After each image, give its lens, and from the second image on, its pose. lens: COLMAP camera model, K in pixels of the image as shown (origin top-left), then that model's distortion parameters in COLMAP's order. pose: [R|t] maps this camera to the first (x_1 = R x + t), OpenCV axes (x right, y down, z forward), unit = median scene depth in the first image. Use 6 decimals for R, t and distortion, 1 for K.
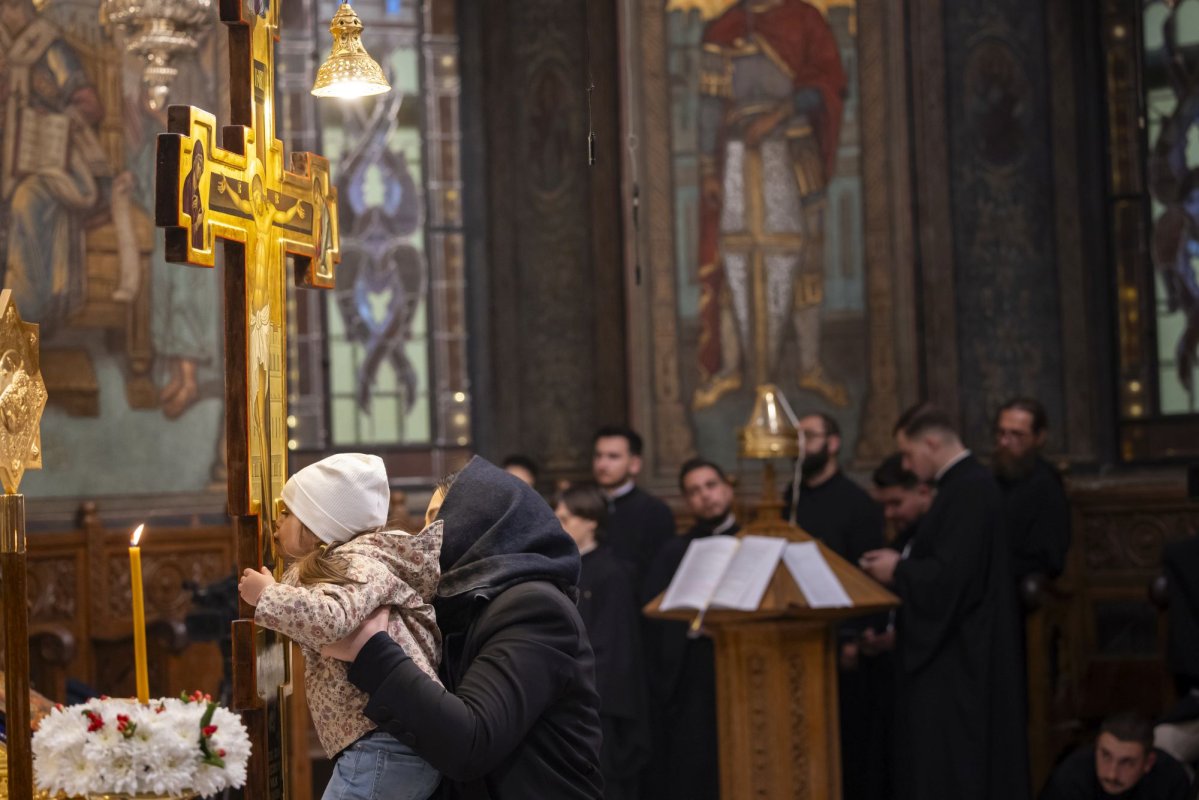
lens RADIAL K [[2611.4, 0, 630.8], [0, 2611.4, 372.8], [0, 0, 1]] dist [0.014710, 0.275871]
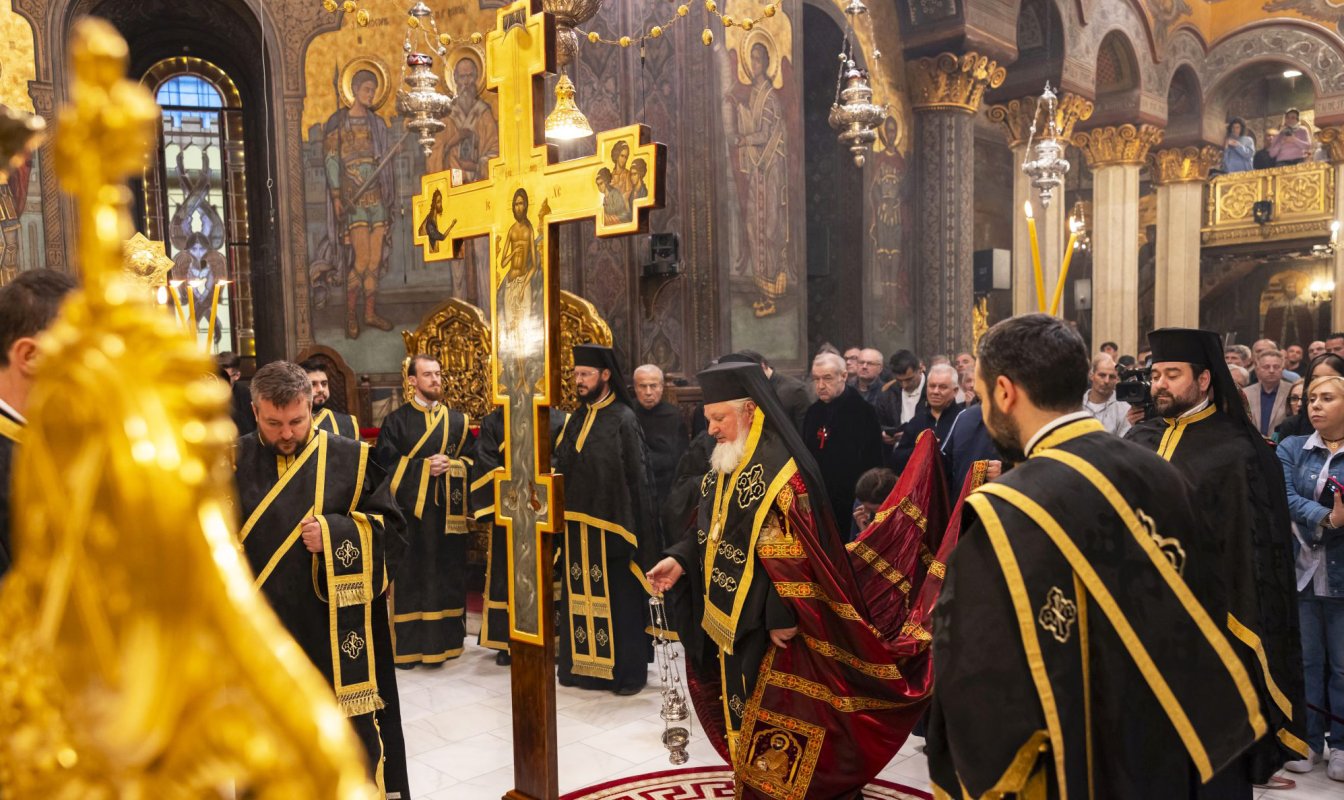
lens RADIAL K [[1055.5, 0, 671.9], [0, 1055.5, 442.2], [0, 0, 1]] dist [0.003667, 0.010572]
pose [[0.590129, -0.038086, 0.806410, -0.239716], [-0.035028, 0.996738, 0.072708, 0.010467], [-0.806549, -0.071154, 0.586870, 0.235211]]
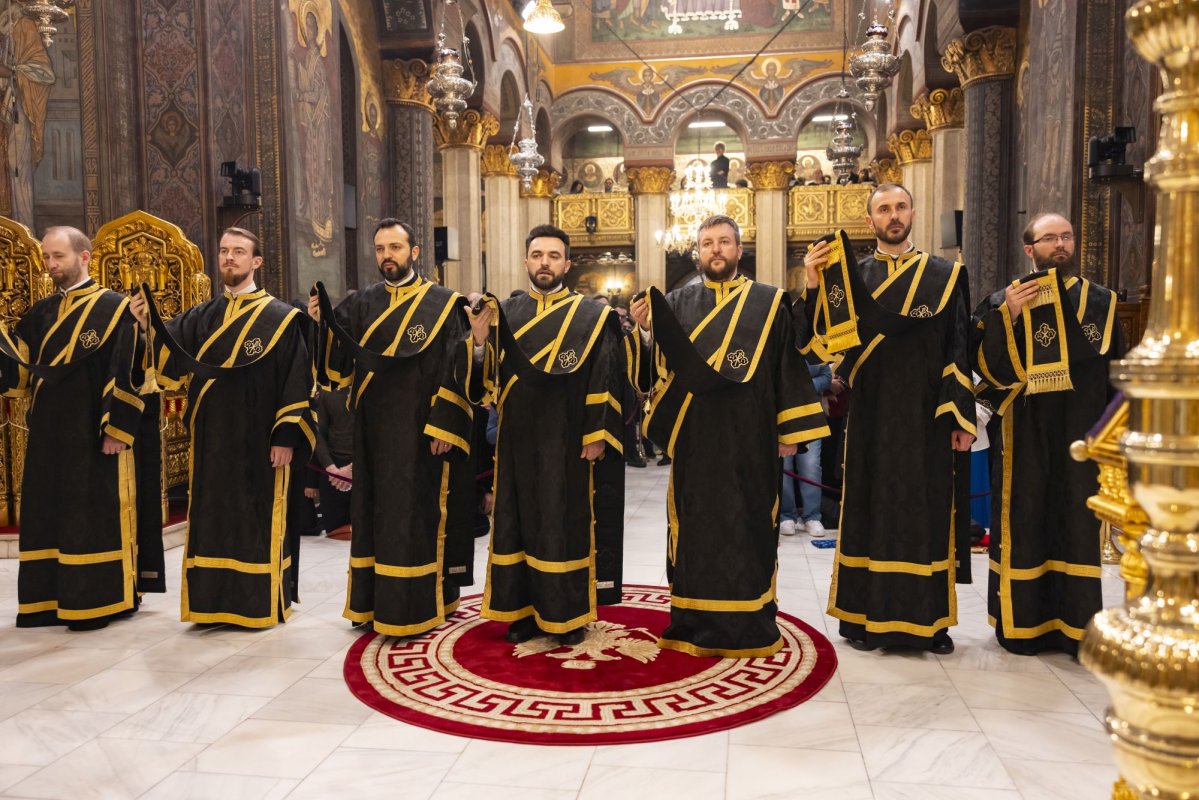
lens RADIAL K [[939.9, 0, 604.6], [0, 939.9, 389.3], [0, 0, 1]] dist [0.006274, 0.011041]
pose [[0.007925, -0.006266, 0.999949, -0.331441], [-0.036476, 0.999313, 0.006551, 0.063479], [-0.999303, -0.036526, 0.007691, 0.390211]]
